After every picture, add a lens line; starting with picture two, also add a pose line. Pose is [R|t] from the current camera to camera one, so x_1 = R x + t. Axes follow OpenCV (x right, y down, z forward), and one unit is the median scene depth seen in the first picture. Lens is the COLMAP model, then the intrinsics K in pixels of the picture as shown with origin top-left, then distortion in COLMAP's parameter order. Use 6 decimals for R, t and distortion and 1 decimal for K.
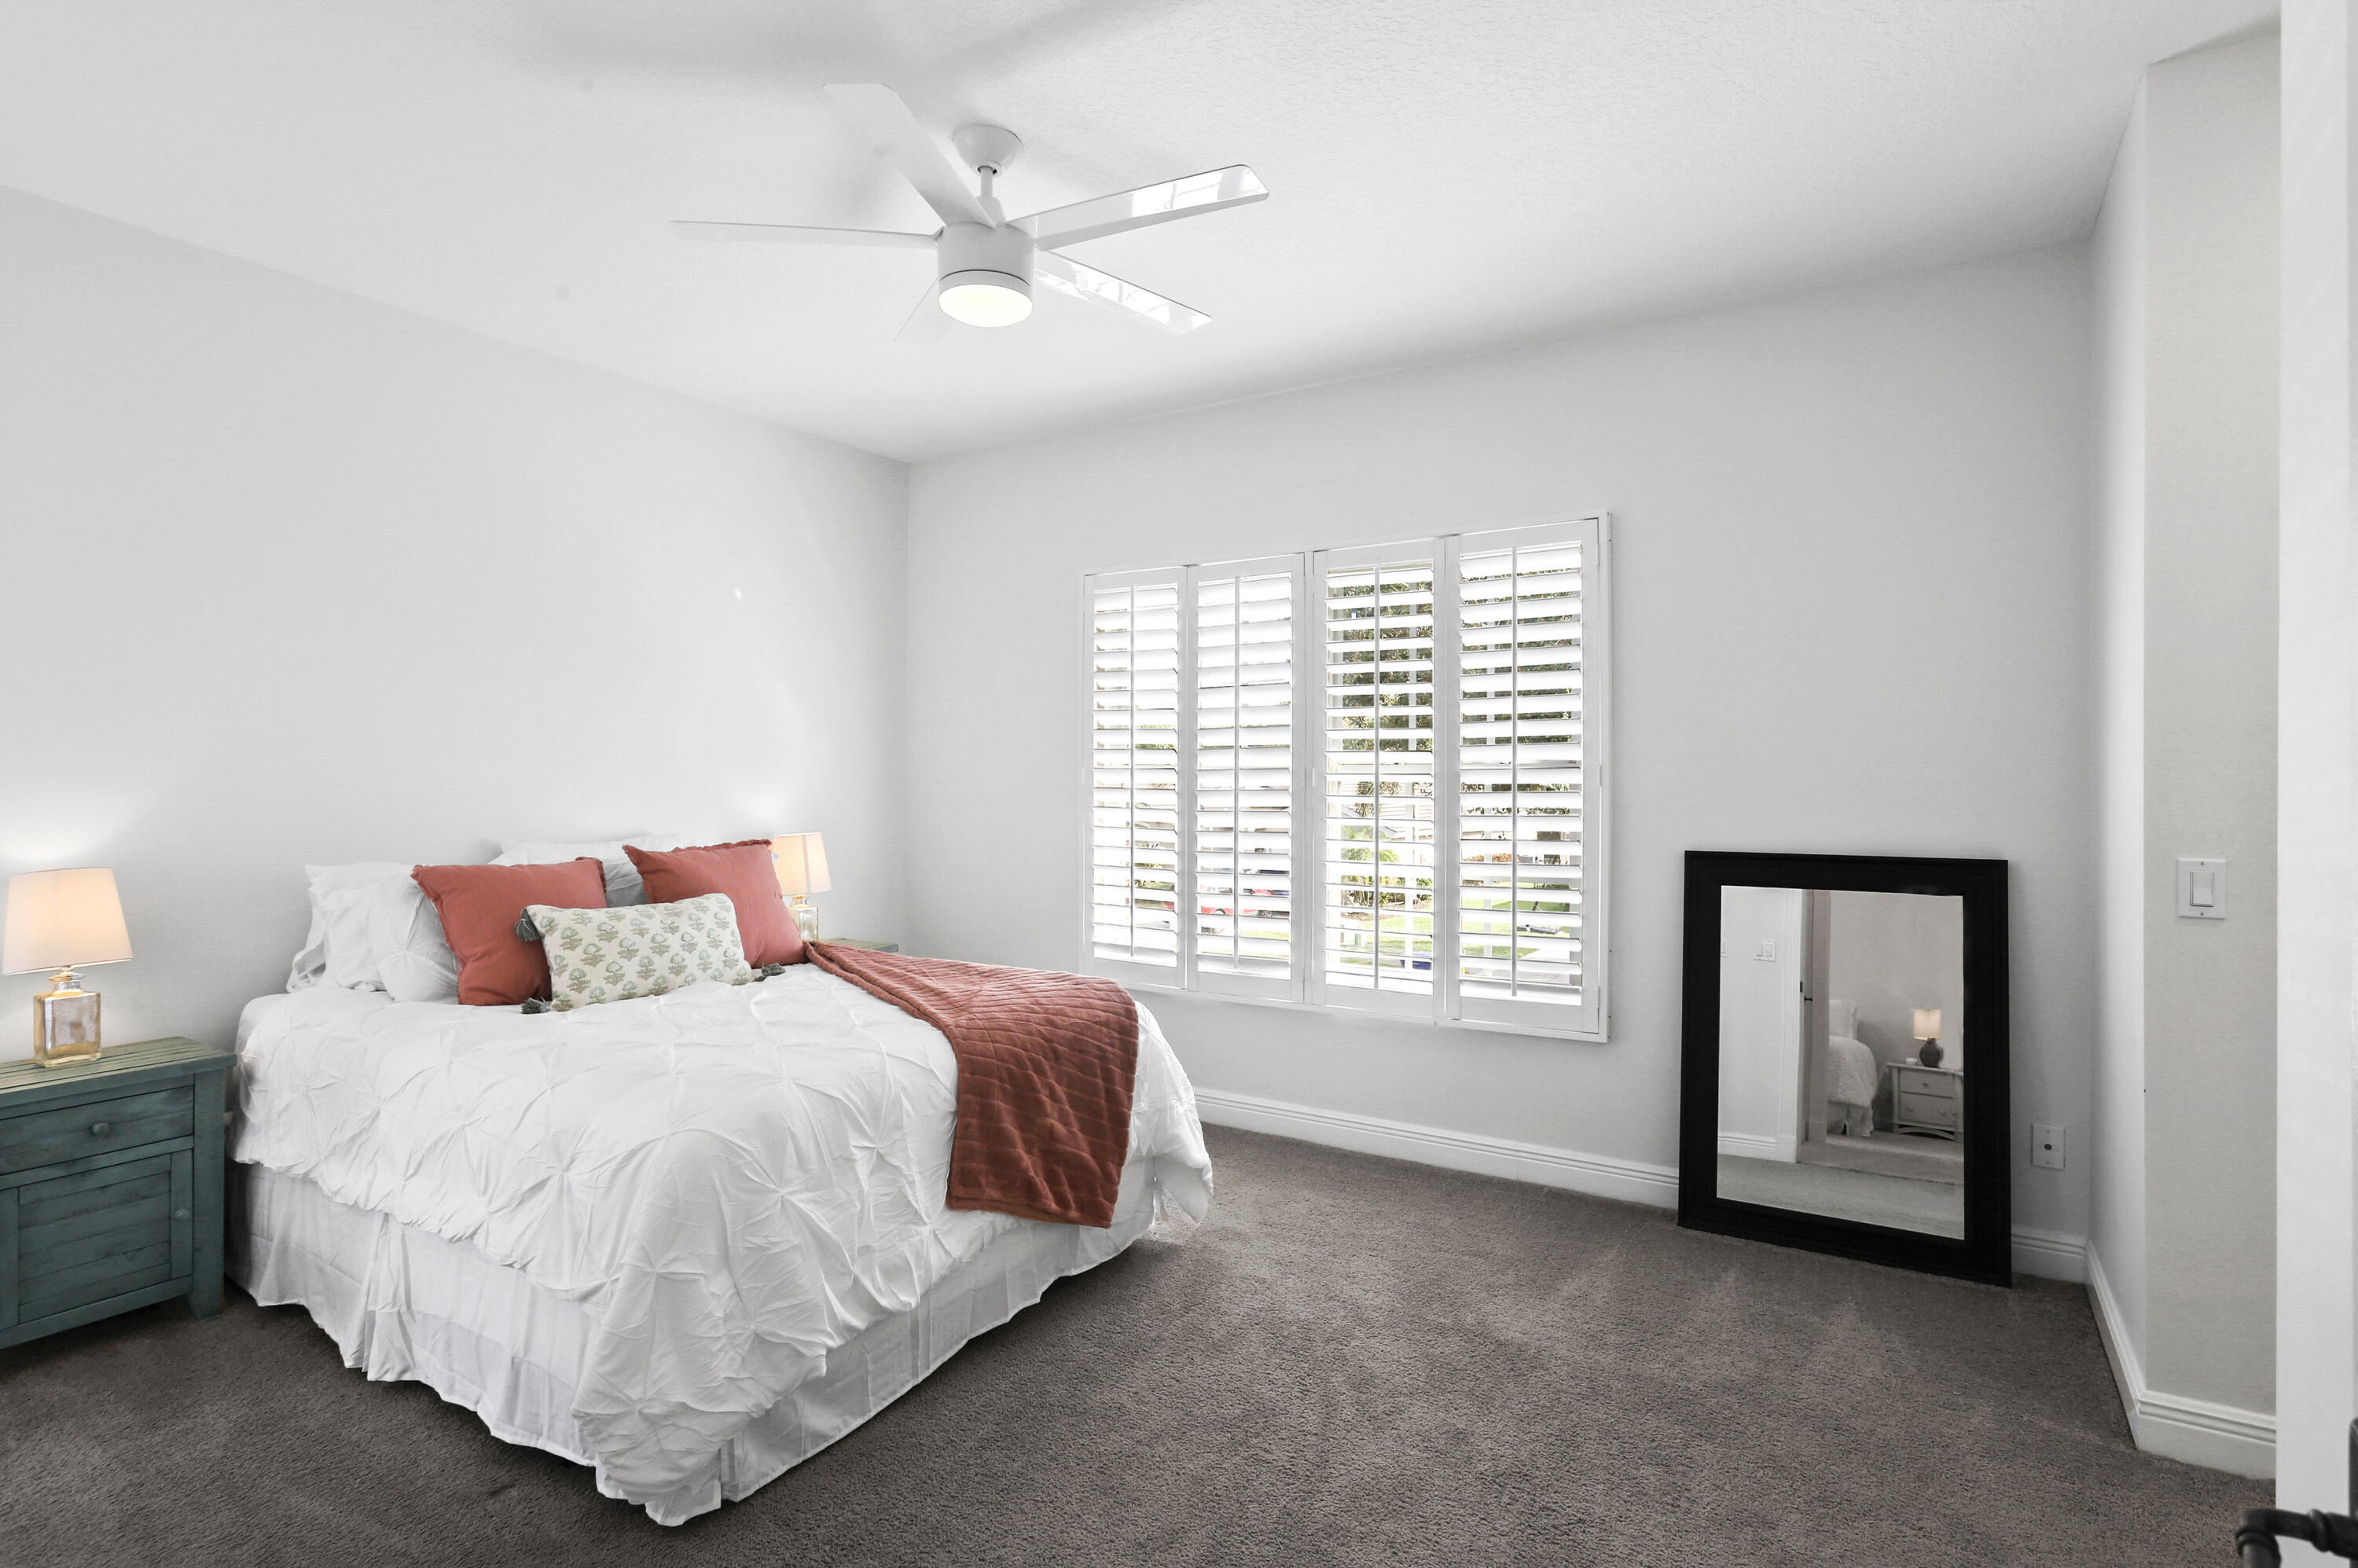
lens RADIAL K [[1175.5, 0, 1184.7], [0, 1175.5, 777.5], [0, 0, 1]] dist [-0.001394, -0.000693]
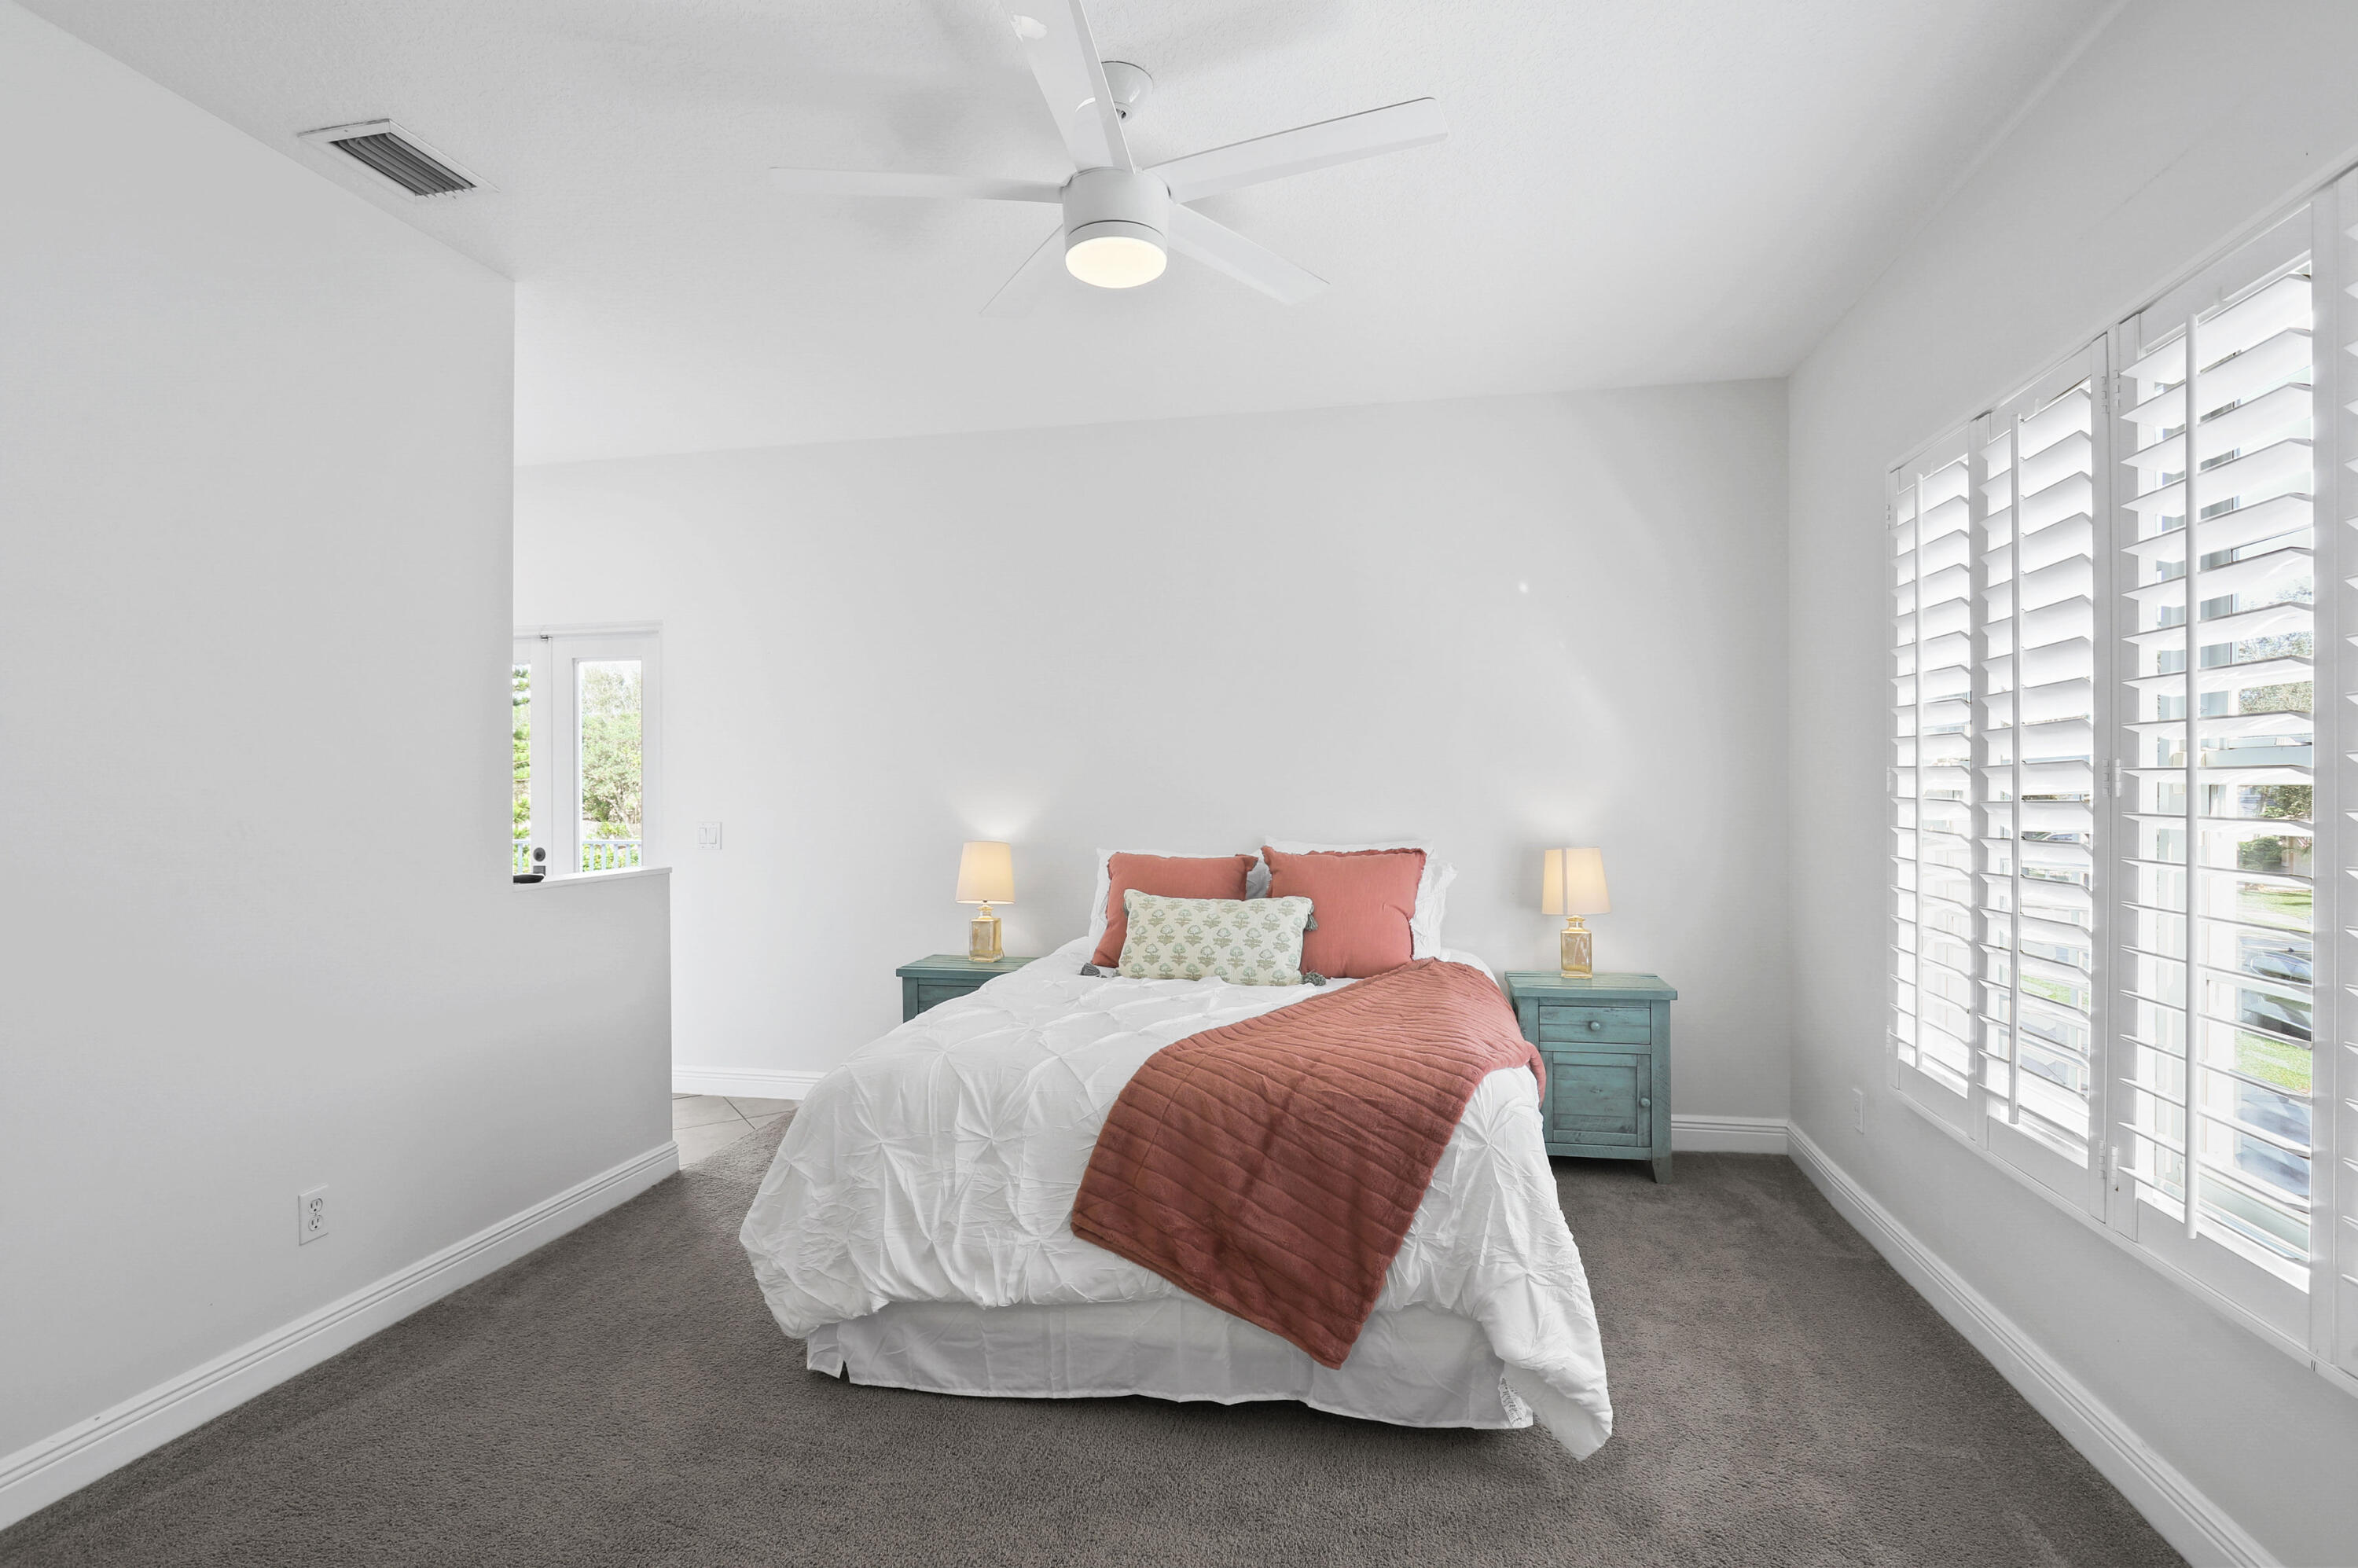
lens RADIAL K [[1175.5, 0, 1186.8], [0, 1175.5, 782.7], [0, 0, 1]] dist [-0.001394, -0.000693]
pose [[0.343183, -0.004576, -0.939257, 0.607707], [0.005193, 0.999982, -0.002975, 0.001473], [0.939254, -0.003856, 0.343201, 0.628380]]
